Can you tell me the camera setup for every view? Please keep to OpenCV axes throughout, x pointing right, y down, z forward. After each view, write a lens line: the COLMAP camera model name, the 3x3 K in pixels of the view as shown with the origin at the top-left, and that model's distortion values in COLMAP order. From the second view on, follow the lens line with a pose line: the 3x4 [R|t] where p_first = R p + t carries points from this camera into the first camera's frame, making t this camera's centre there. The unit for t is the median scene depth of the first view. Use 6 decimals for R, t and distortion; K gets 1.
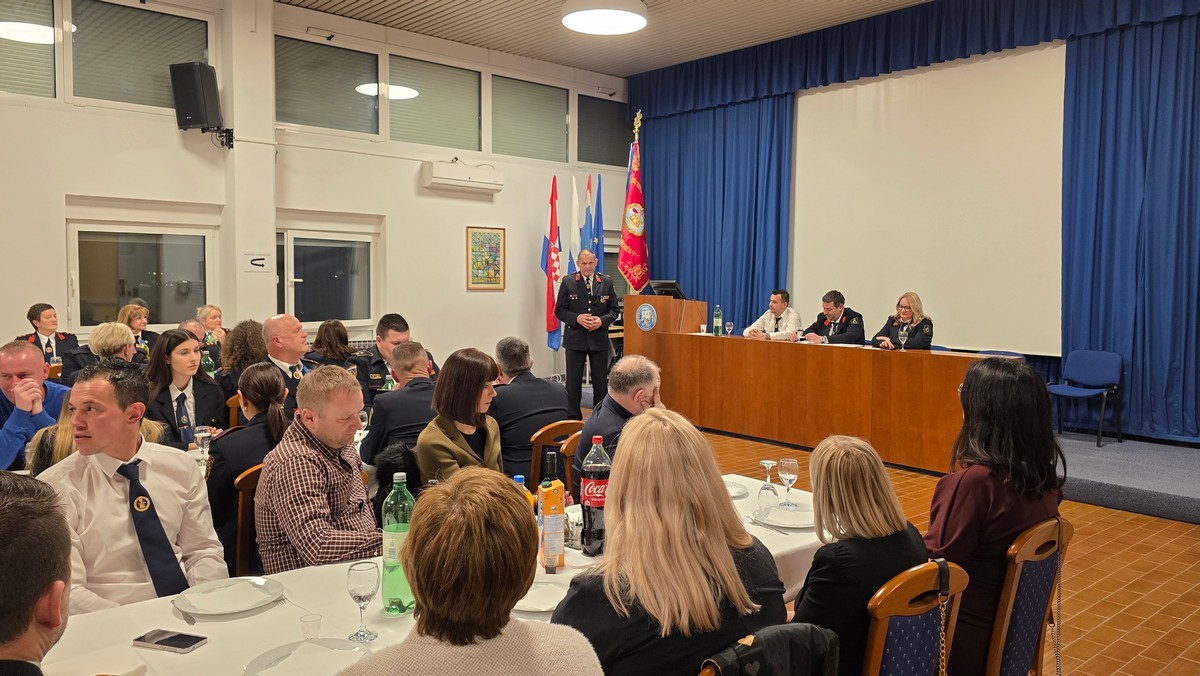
lens RADIAL K [[886.0, 0, 618.3], [0, 886.0, 344.7], [0, 0, 1]] dist [0.080615, 0.000407]
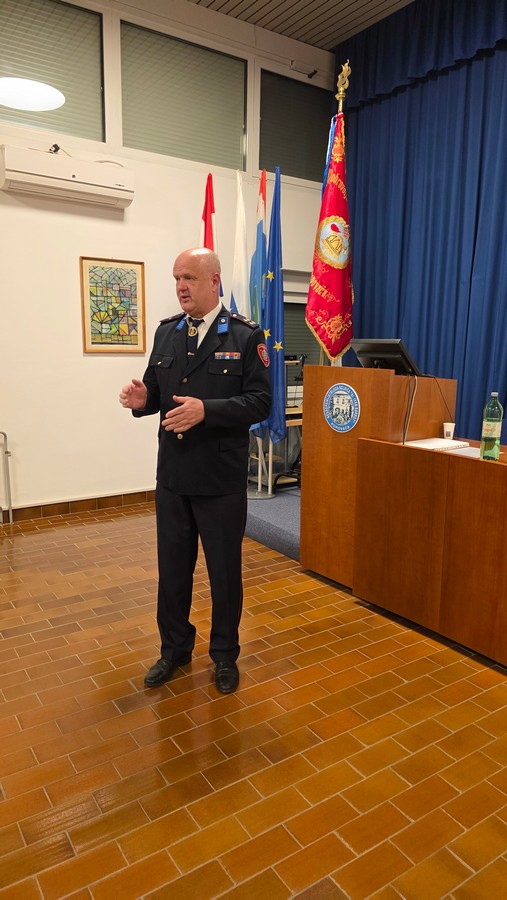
lens RADIAL K [[605.5, 0, 263.5], [0, 605.5, 446.8], [0, 0, 1]] dist [0.052500, -0.053517]
pose [[0.991554, 0.028108, -0.126615, 0.027731], [-0.015921, 0.995229, 0.096255, -0.037054], [0.128717, -0.093427, 0.987271, 0.547641]]
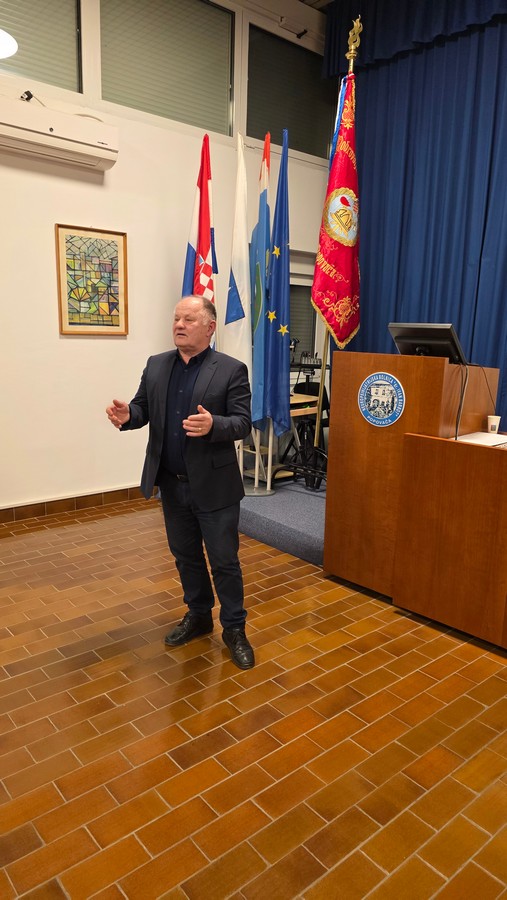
lens RADIAL K [[605.5, 0, 262.1], [0, 605.5, 449.1], [0, 0, 1]] dist [0.052500, -0.053517]
pose [[0.999651, 0.022631, -0.013661, -0.025485], [-0.020755, 0.991993, 0.124576, -0.038922], [0.016371, -0.124249, 0.992116, 0.579789]]
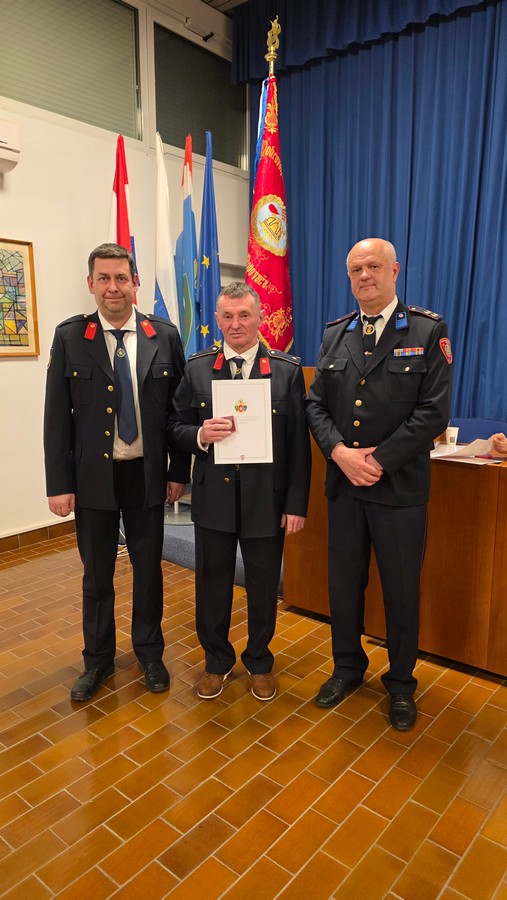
lens RADIAL K [[605.5, 0, 261.2], [0, 605.5, 450.8], [0, 0, 1]] dist [0.052500, -0.053517]
pose [[0.988300, -0.035585, 0.148311, -0.049351], [0.020011, 0.994249, 0.105211, -0.041361], [-0.151202, -0.101012, 0.983328, 0.608984]]
